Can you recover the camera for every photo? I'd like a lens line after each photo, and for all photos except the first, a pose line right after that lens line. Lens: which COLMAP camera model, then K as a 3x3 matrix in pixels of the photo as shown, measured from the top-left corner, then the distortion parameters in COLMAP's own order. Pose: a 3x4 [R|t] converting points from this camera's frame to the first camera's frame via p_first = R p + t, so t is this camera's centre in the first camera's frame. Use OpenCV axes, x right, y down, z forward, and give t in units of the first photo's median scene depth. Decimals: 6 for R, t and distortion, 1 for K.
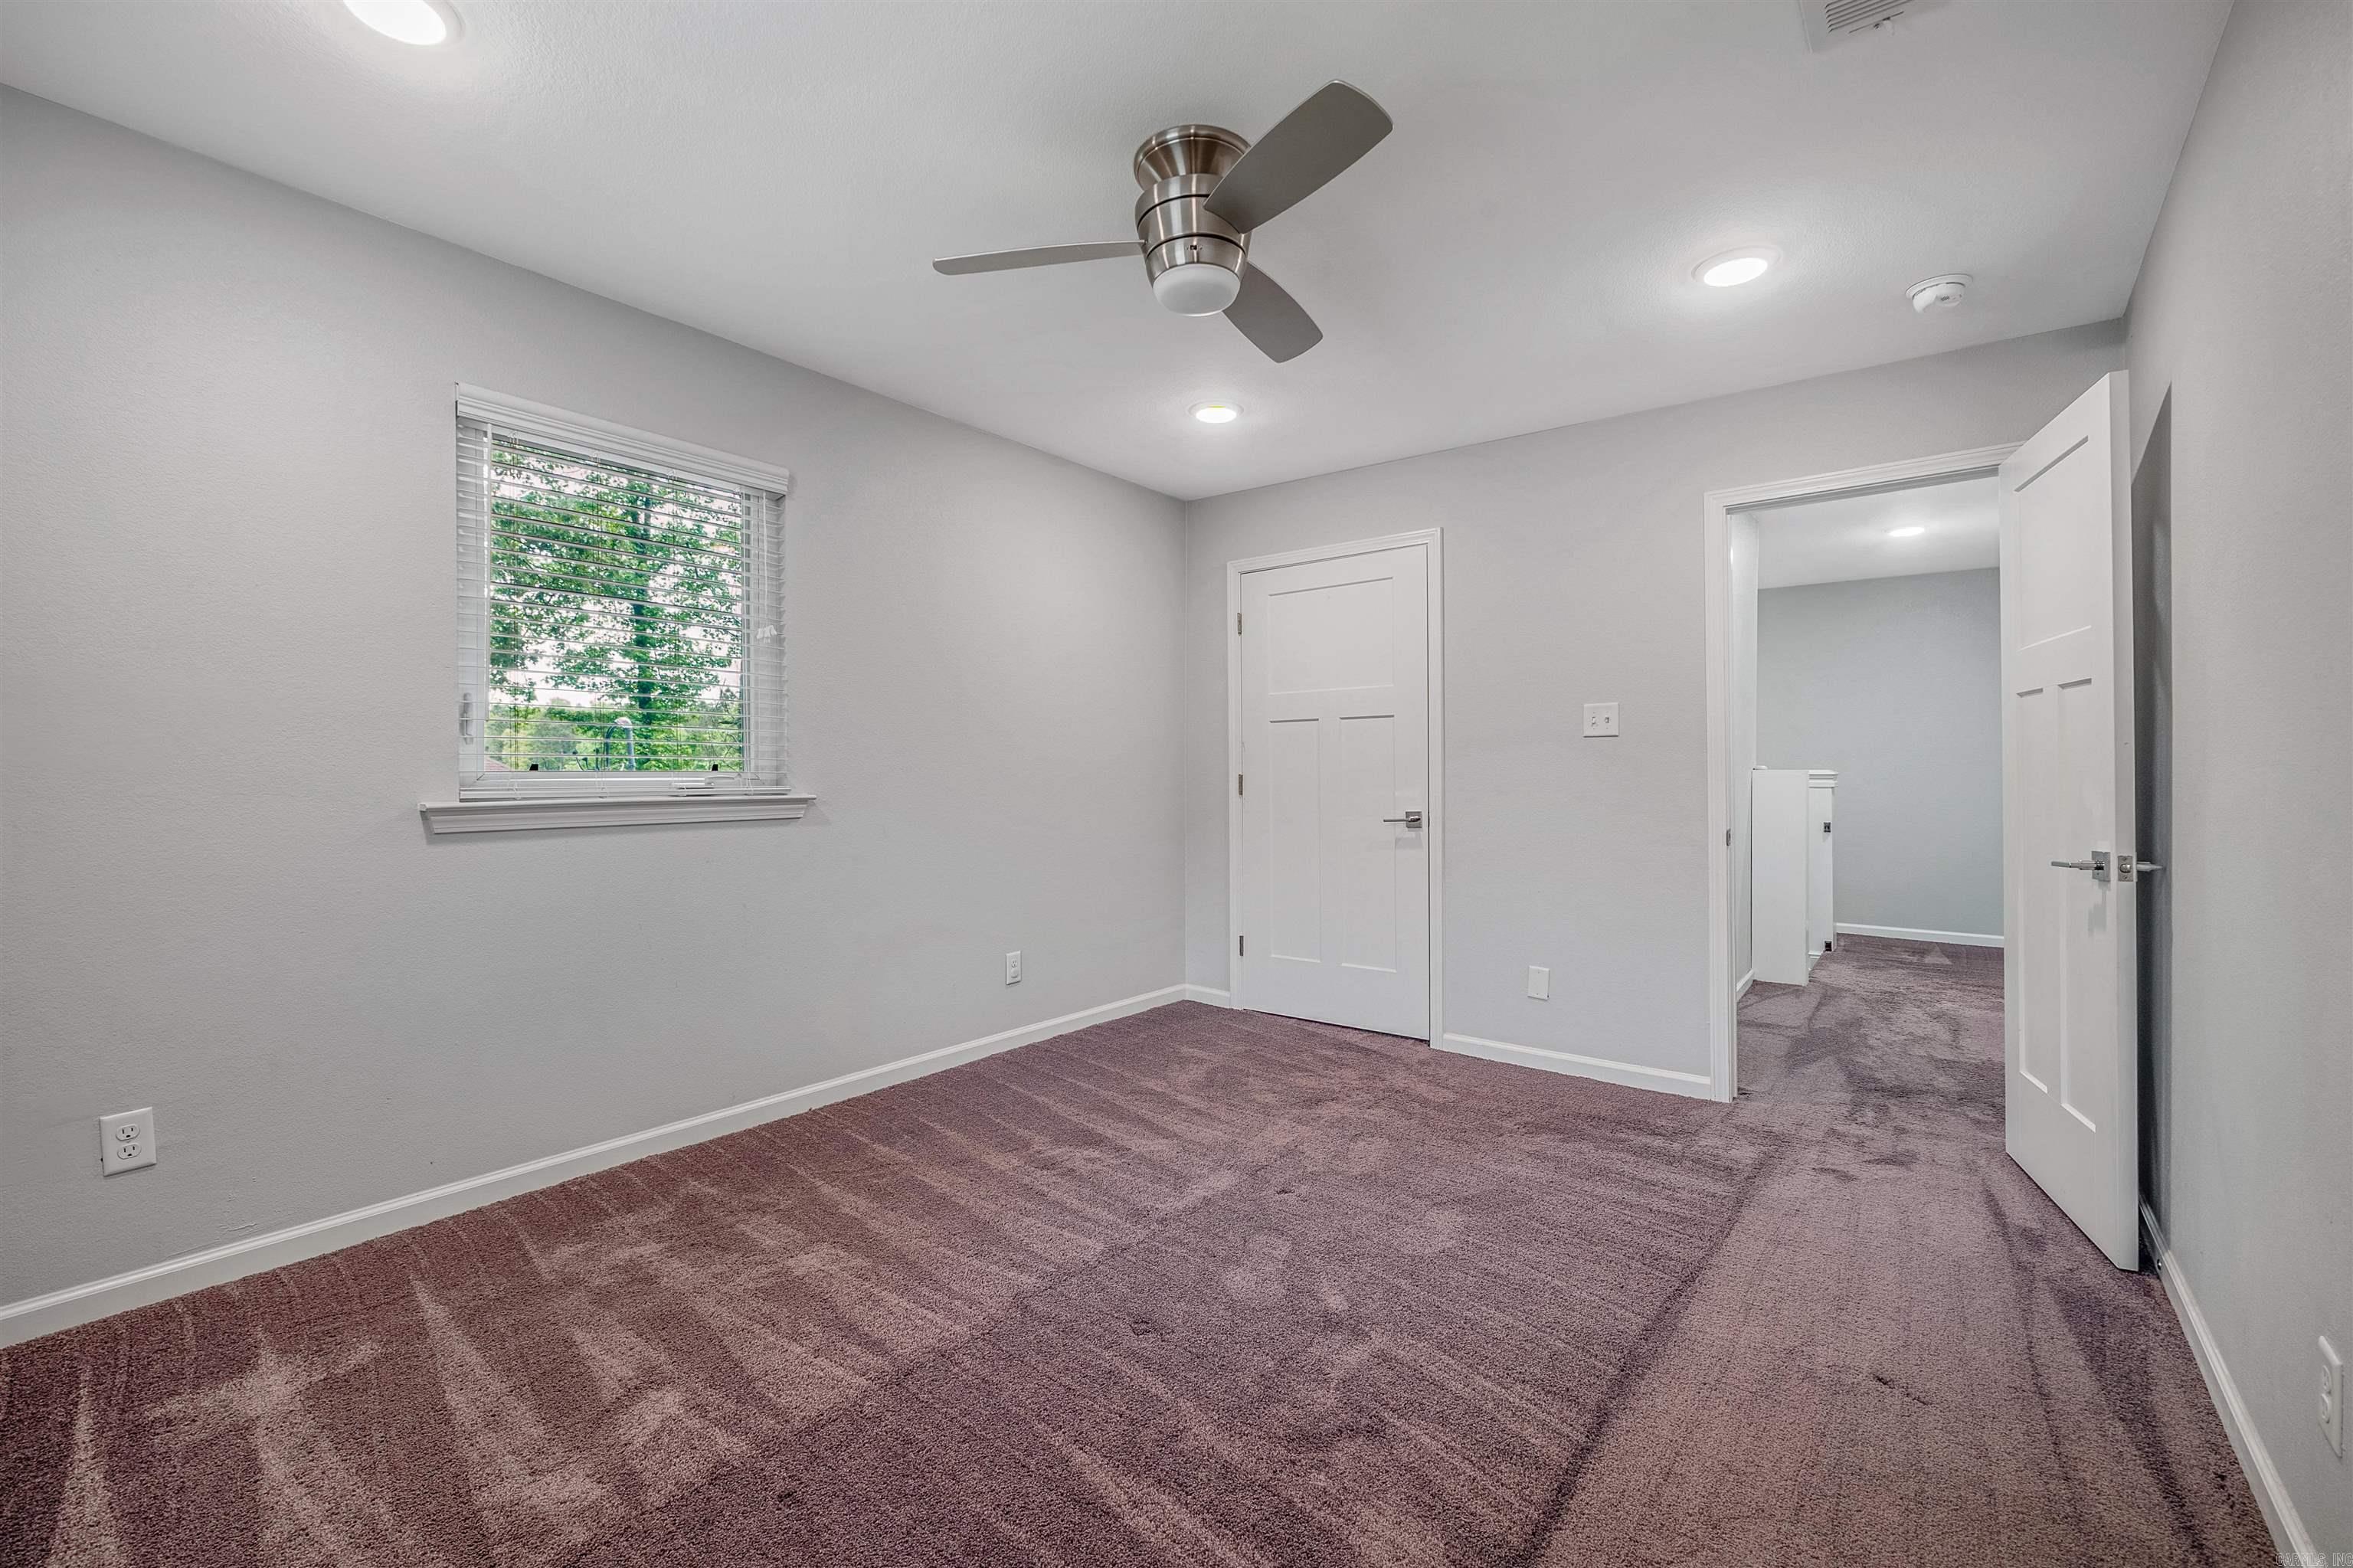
lens RADIAL K [[995.7, 0, 1172.7], [0, 995.7, 764.3], [0, 0, 1]] dist [0.001904, 0.000183]
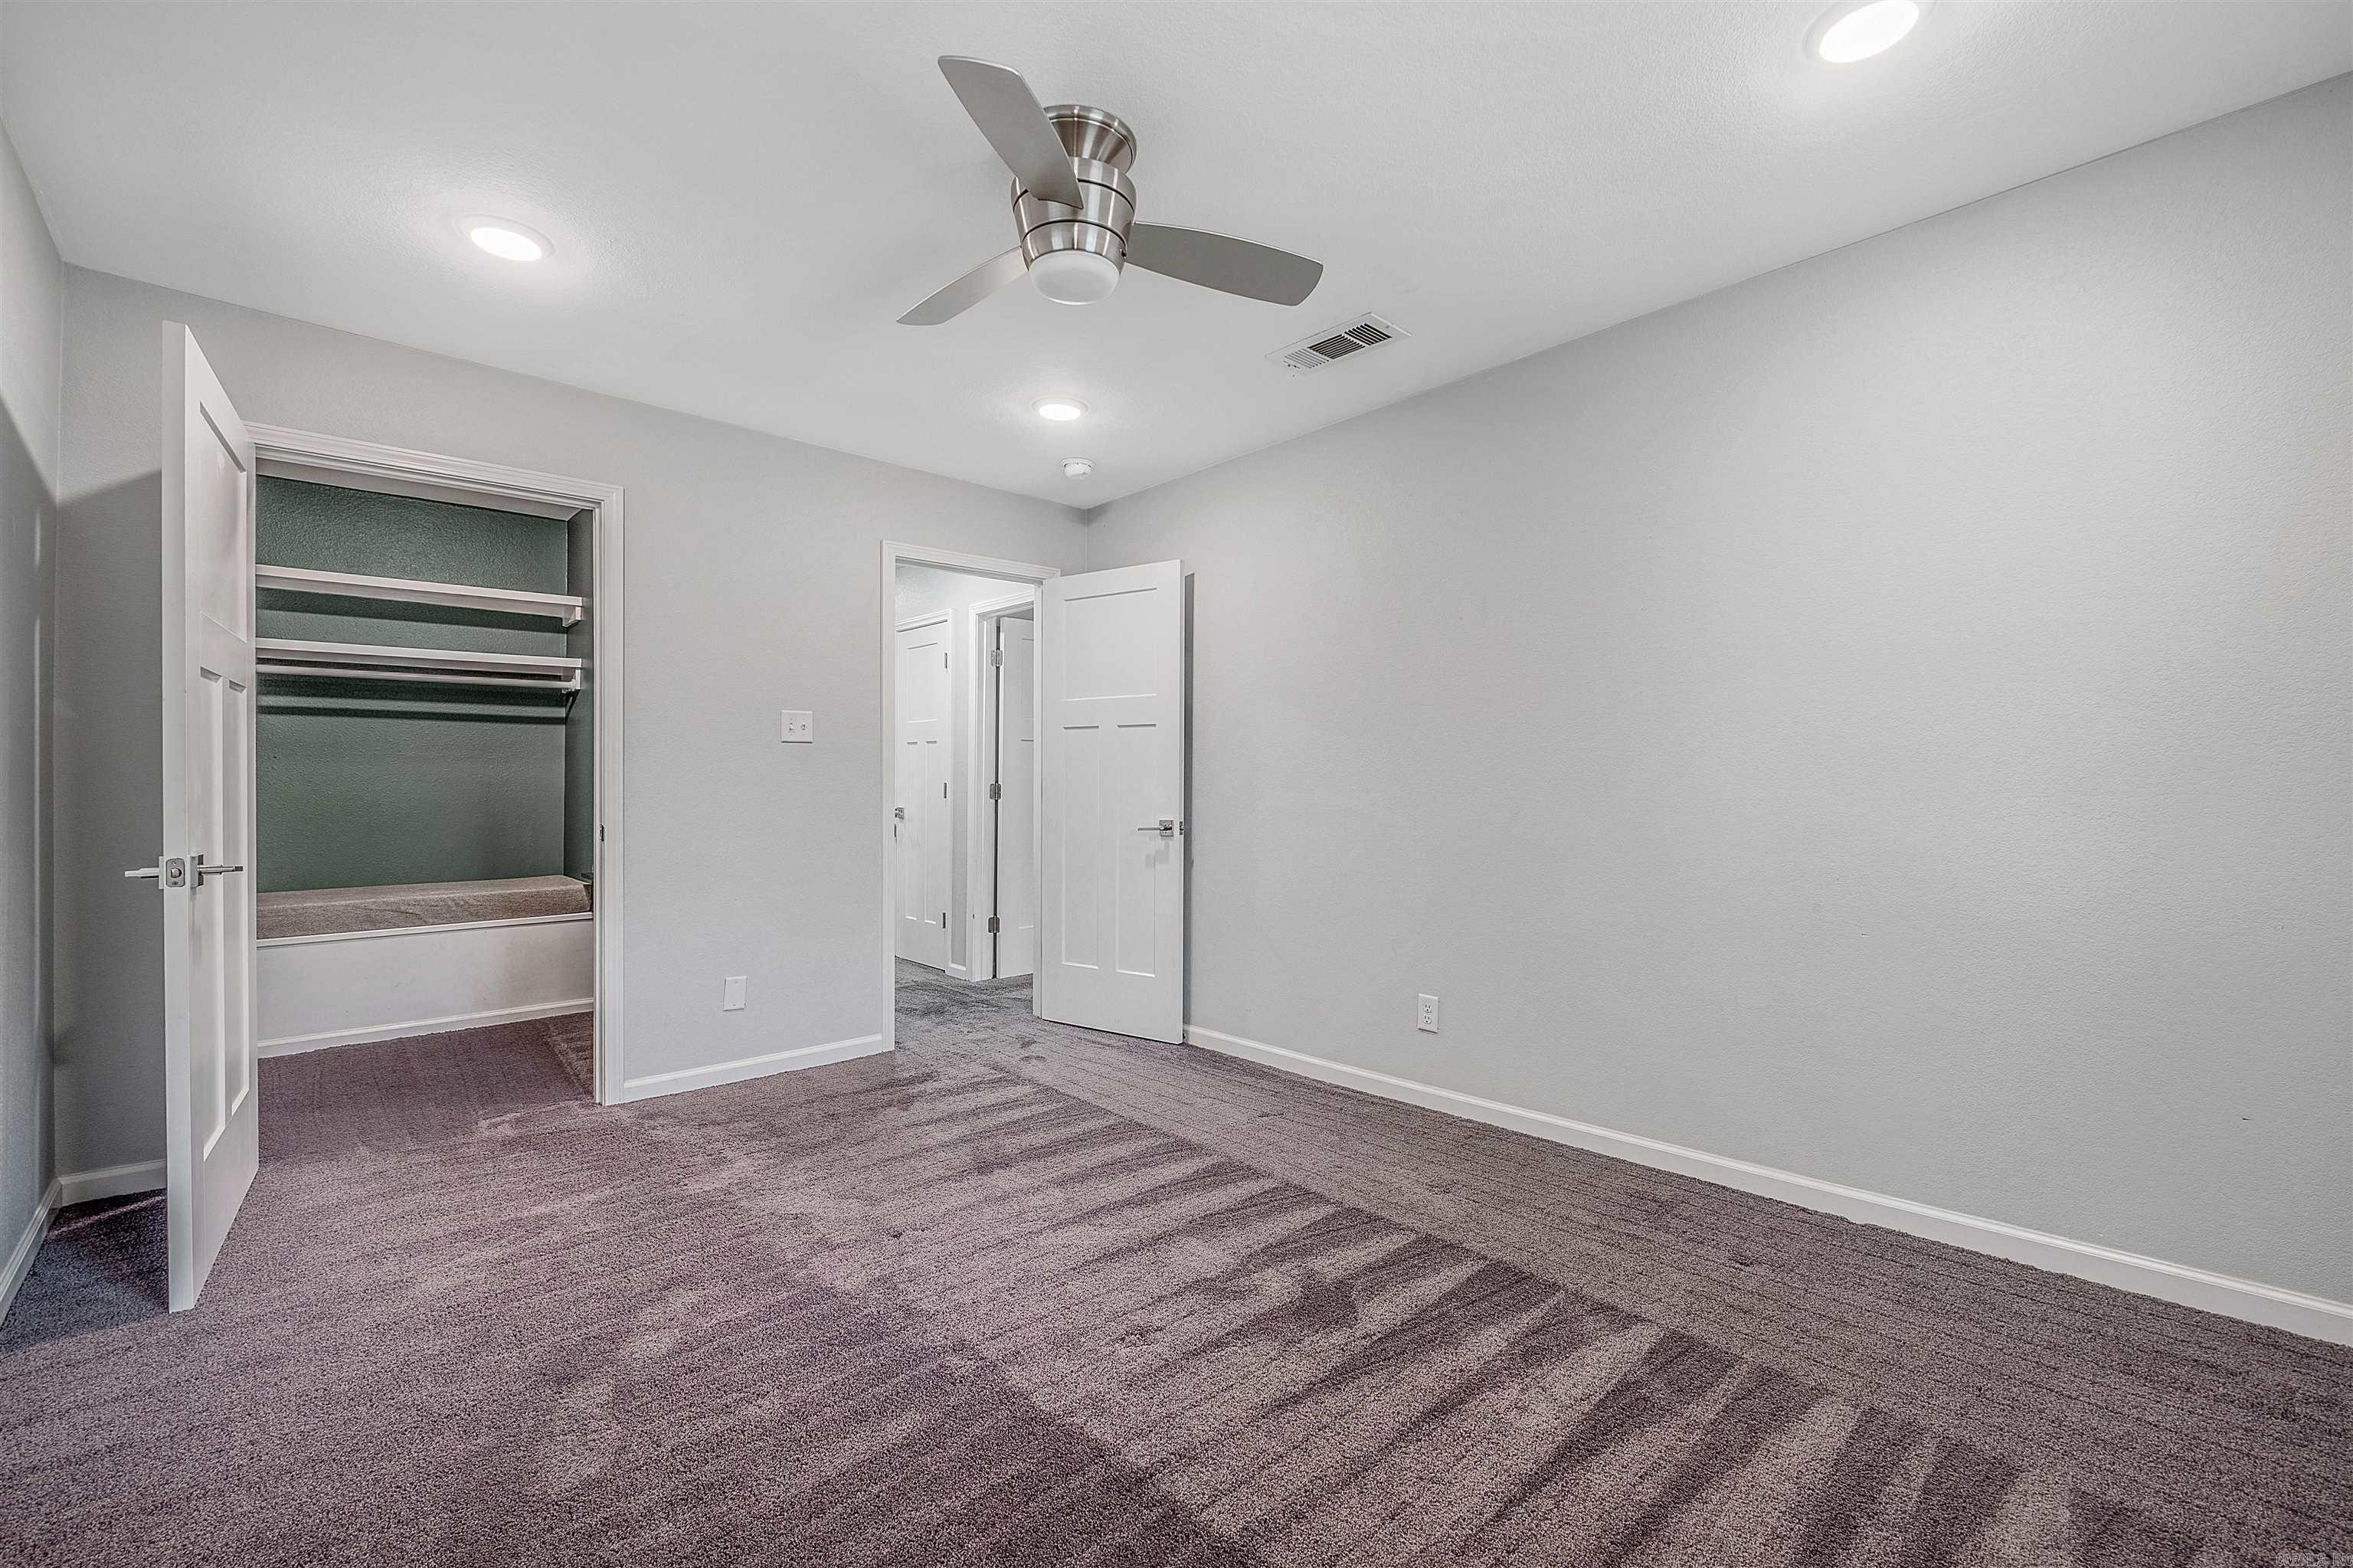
lens RADIAL K [[991.5, 0, 1176.3], [0, 991.5, 787.2], [0, 0, 1]] dist [-0.002546, -0.000252]
pose [[0.166478, -0.011535, 0.985978, -0.672195], [-0.008199, 0.999881, 0.013082, 0.002741], [-0.986011, -0.010262, 0.166364, 0.547238]]
